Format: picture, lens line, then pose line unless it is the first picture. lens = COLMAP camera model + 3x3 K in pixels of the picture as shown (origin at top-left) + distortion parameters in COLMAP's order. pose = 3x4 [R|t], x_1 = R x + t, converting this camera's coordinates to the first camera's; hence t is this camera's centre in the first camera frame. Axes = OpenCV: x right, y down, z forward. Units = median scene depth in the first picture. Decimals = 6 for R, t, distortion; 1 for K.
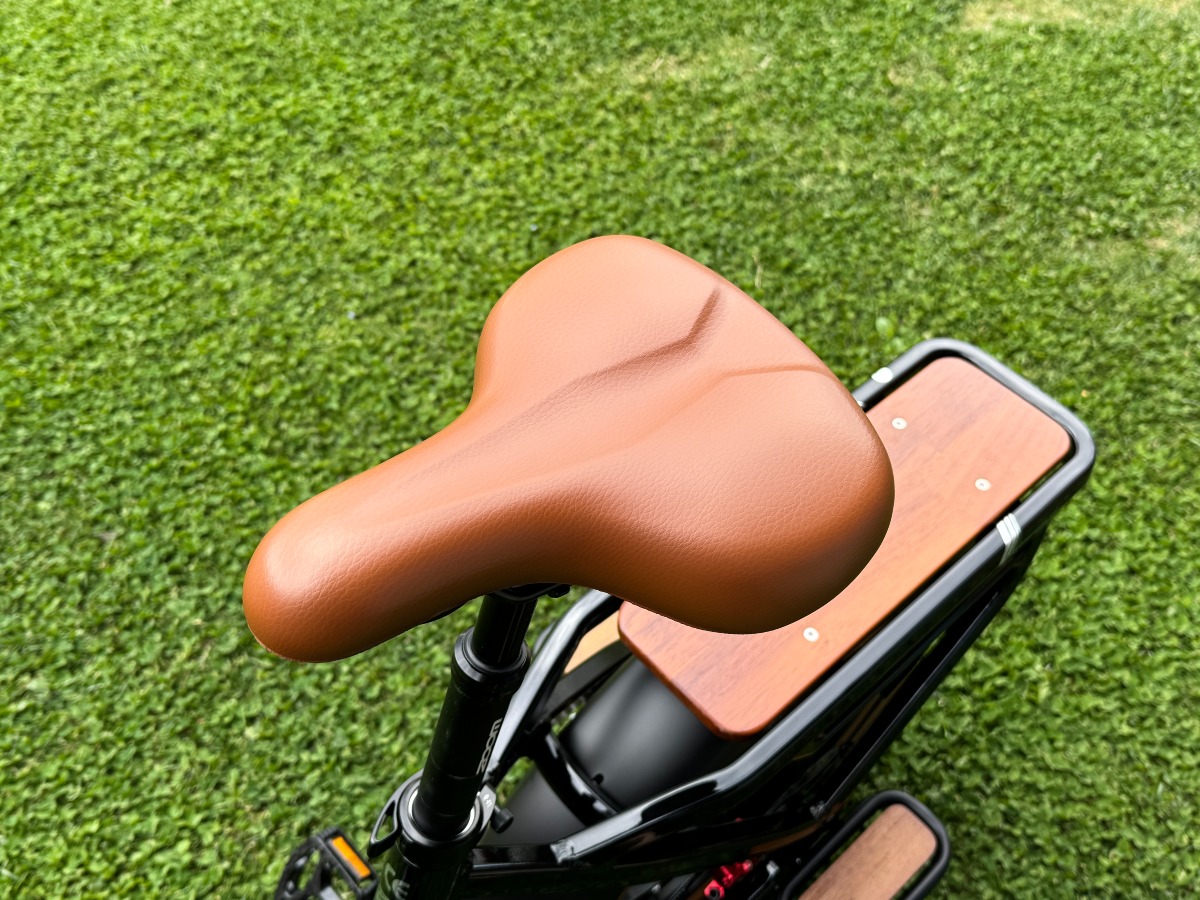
lens RADIAL K [[1190.0, 0, 621.1], [0, 1190.0, 455.4], [0, 0, 1]] dist [0.196795, -0.432772]
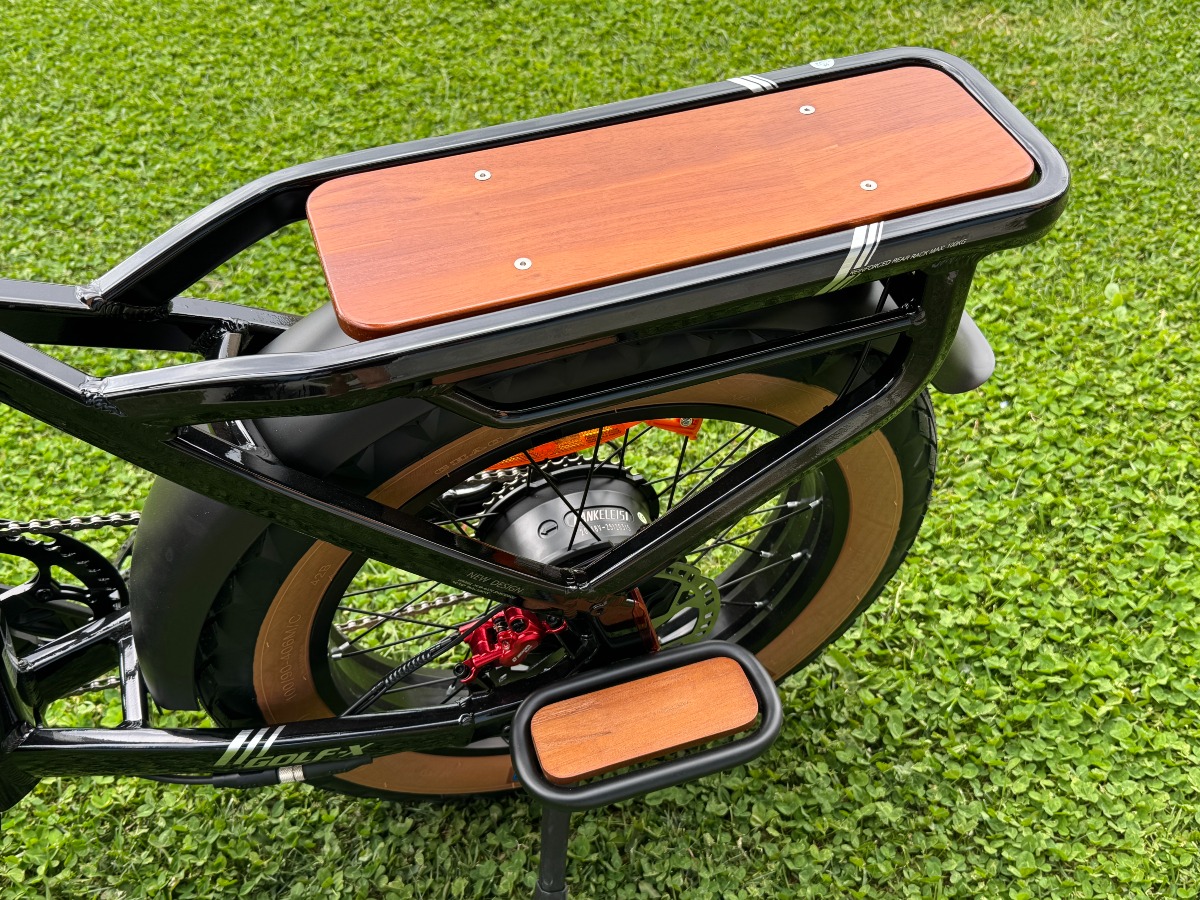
lens RADIAL K [[1218.9, 0, 600.0], [0, 1218.9, 450.0], [0, 0, 1]] dist [0.006741, 0.005219]
pose [[0.908945, 0.261104, -0.325029, 0.198067], [-0.283082, 0.958858, -0.021365, 0.108727], [0.306078, 0.111430, 0.945463, 0.128643]]
